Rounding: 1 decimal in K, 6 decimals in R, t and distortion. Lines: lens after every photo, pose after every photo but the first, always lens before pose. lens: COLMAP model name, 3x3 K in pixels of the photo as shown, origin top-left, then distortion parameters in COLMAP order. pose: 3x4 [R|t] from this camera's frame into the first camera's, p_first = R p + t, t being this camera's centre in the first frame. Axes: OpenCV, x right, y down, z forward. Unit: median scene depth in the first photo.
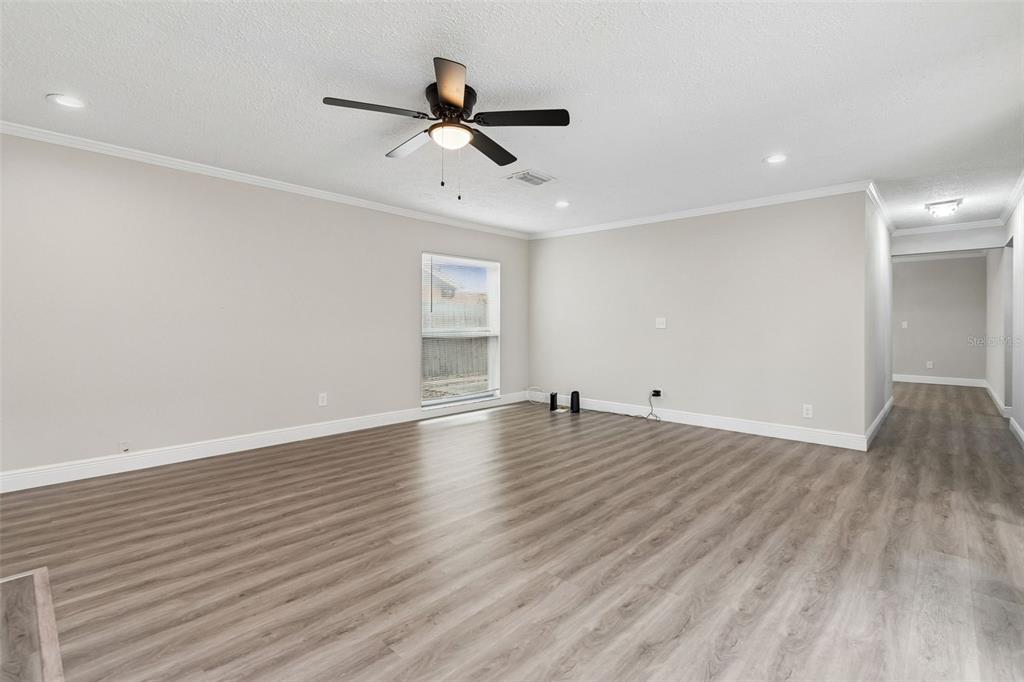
lens RADIAL K [[470.0, 0, 517.2], [0, 470.0, 324.2], [0, 0, 1]] dist [-0.000051, -0.000482]
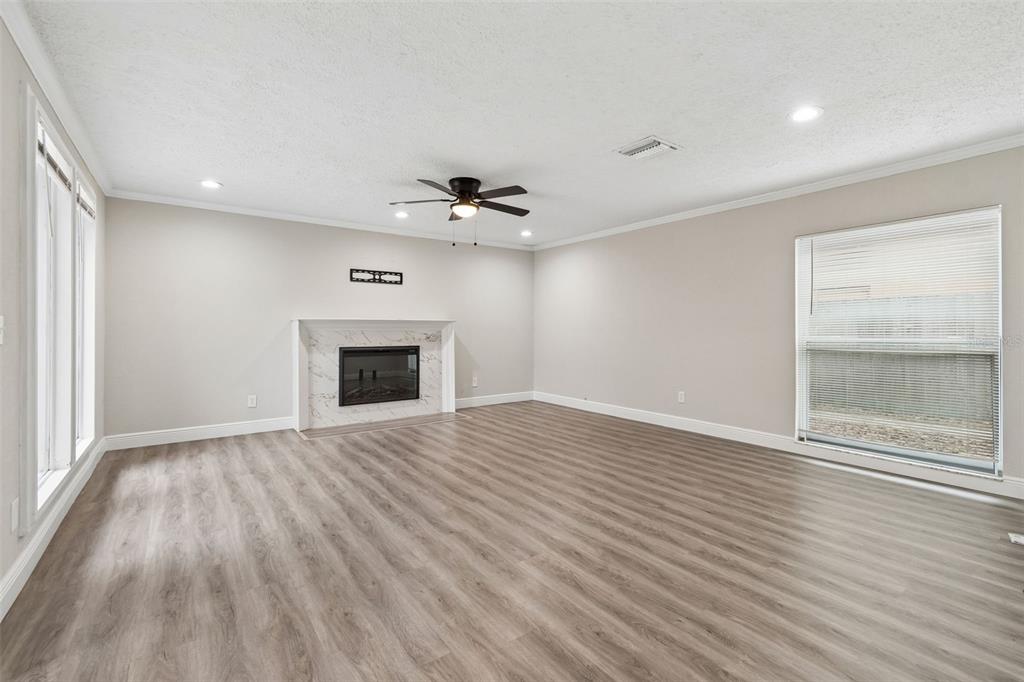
lens RADIAL K [[452.3, 0, 515.6], [0, 452.3, 330.7], [0, 0, 1]] dist [0.002548, -0.000029]
pose [[-0.186874, 0.000919, -0.982383, 1.275638], [-0.003741, 0.999992, 0.001647, 0.000722], [0.982377, 0.003983, -0.186869, 1.419325]]
